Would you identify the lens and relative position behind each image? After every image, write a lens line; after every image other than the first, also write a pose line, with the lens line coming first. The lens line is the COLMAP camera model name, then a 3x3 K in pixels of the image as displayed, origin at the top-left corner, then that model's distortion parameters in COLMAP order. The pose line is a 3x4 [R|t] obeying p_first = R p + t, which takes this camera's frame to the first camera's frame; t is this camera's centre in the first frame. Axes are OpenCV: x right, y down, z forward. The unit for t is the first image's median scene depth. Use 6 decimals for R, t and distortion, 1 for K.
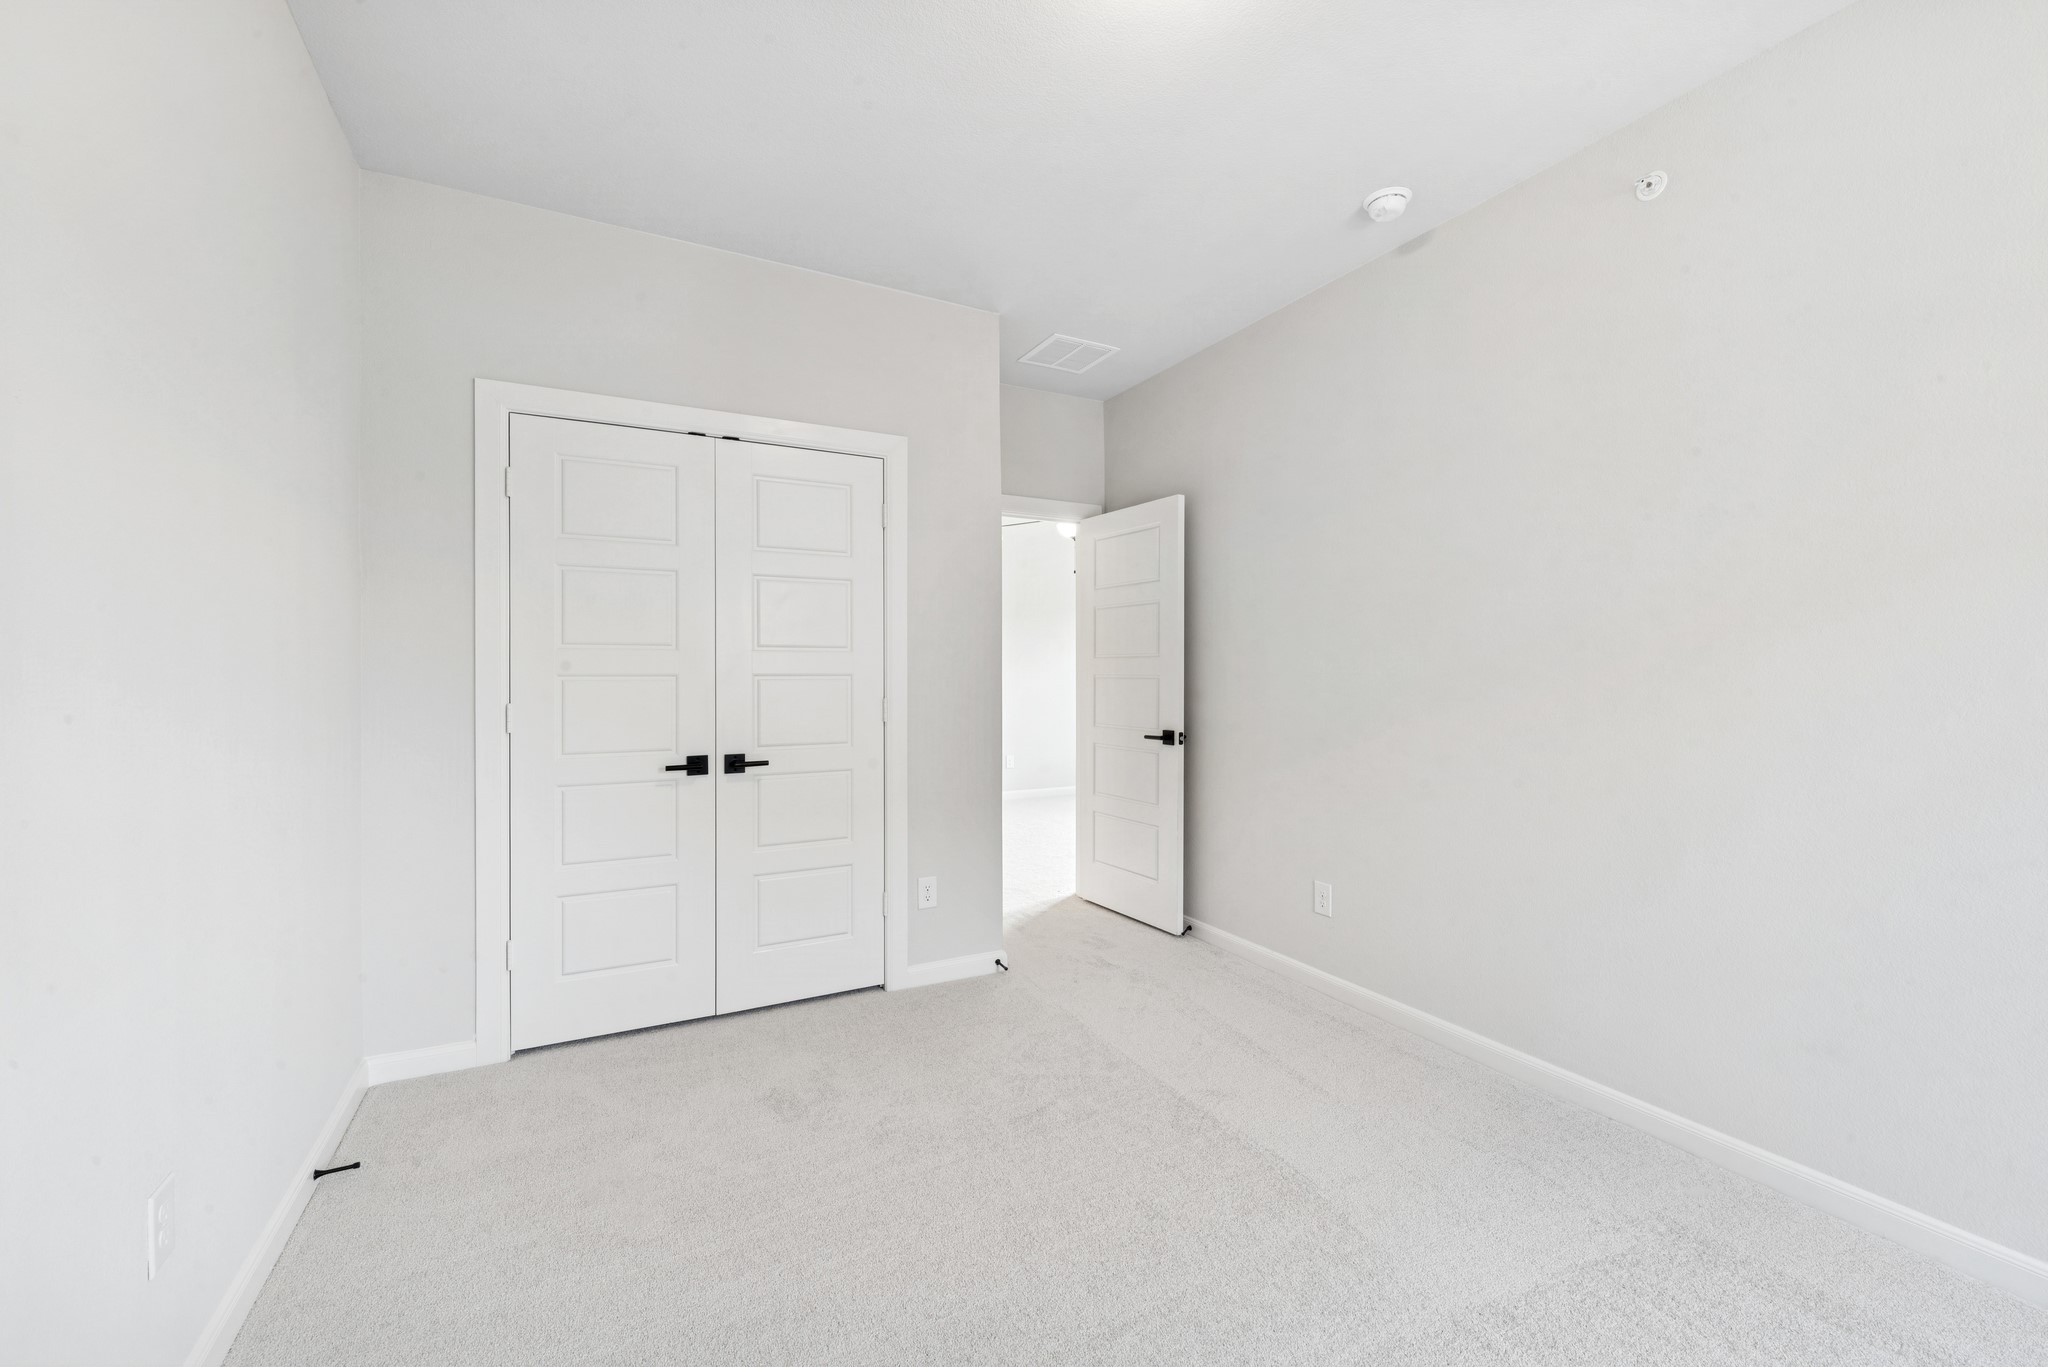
lens RADIAL K [[839.6, 0, 1009.1], [0, 839.6, 680.3], [0, 0, 1]] dist [0.001780, 0.000014]
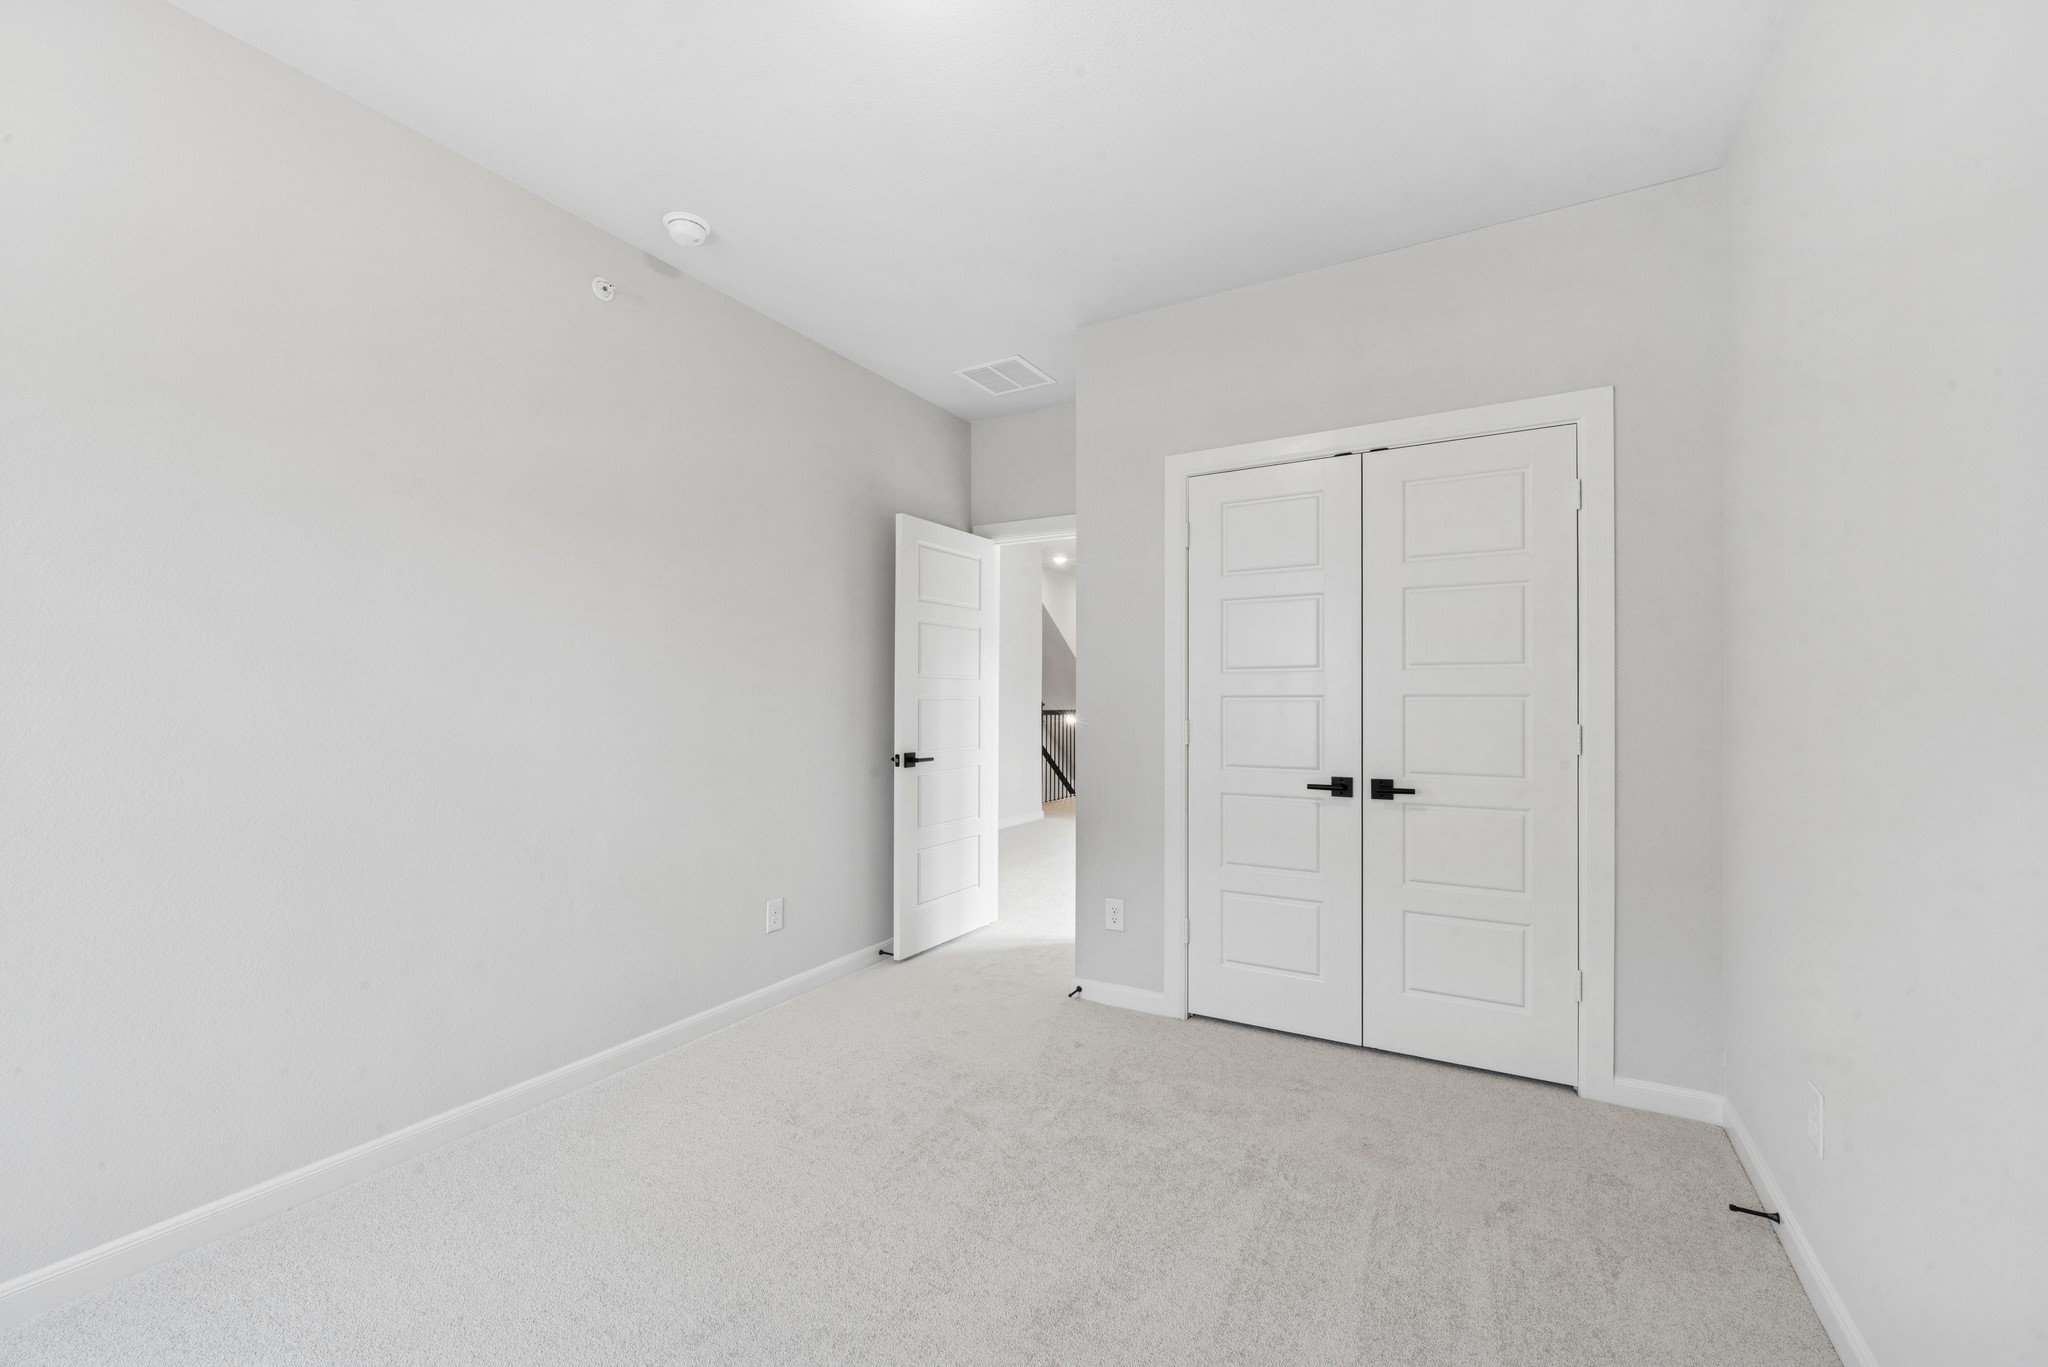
lens RADIAL K [[839.6, 0, 1011.4], [0, 839.6, 694.0], [0, 0, 1]] dist [0.001780, 0.000014]
pose [[0.530789, -0.005978, -0.847483, 0.264169], [-0.001106, 0.999969, -0.007746, -0.000609], [0.847503, 0.005049, 0.530767, 0.140772]]
